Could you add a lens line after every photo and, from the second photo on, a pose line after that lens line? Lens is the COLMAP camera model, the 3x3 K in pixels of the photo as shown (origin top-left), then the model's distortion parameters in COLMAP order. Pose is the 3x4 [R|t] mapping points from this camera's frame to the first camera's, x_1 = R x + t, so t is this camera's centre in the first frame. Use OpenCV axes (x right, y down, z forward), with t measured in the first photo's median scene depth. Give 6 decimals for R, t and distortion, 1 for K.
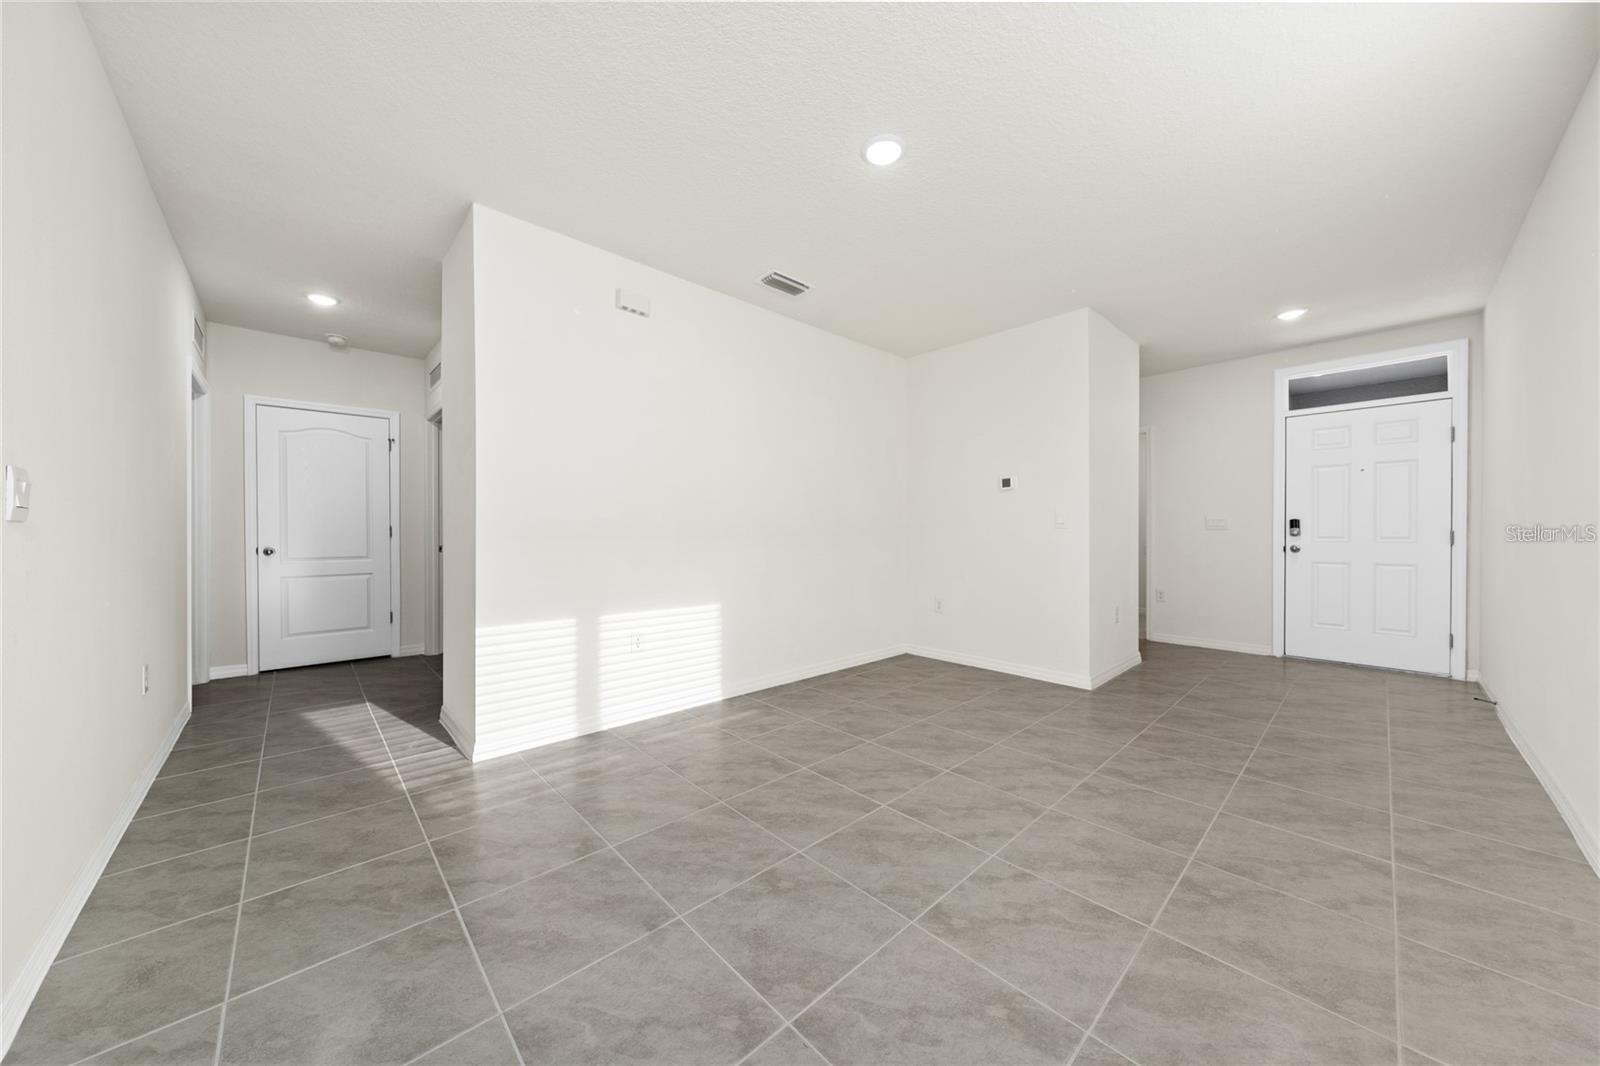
lens RADIAL K [[545.6, 0, 793.9], [0, 545.6, 540.7], [0, 0, 1]] dist [-0.000858, -0.000107]
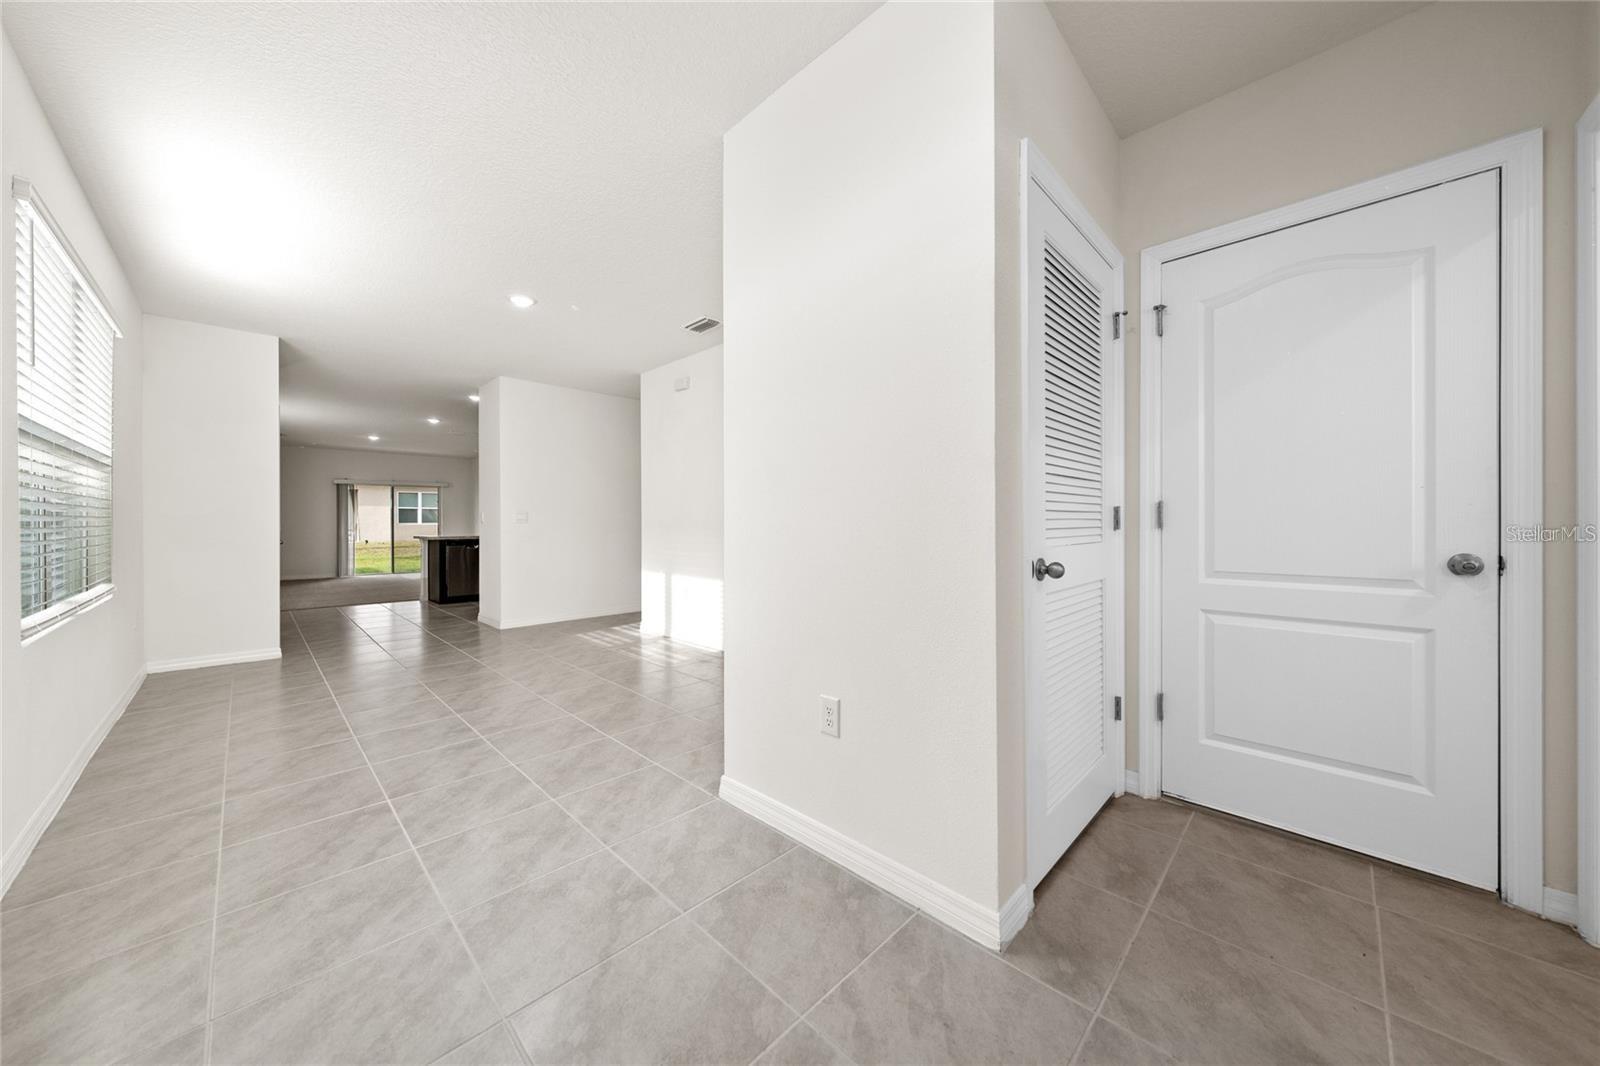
lens RADIAL K [[544.4, 0, 801.7], [0, 544.4, 508.3], [0, 0, 1]] dist [-0.000488, -0.000019]
pose [[0.049022, -0.033637, -0.998231, 1.688143], [-0.008376, 0.999384, -0.034087, -0.018576], [0.998763, 0.010032, 0.048710, 1.565850]]
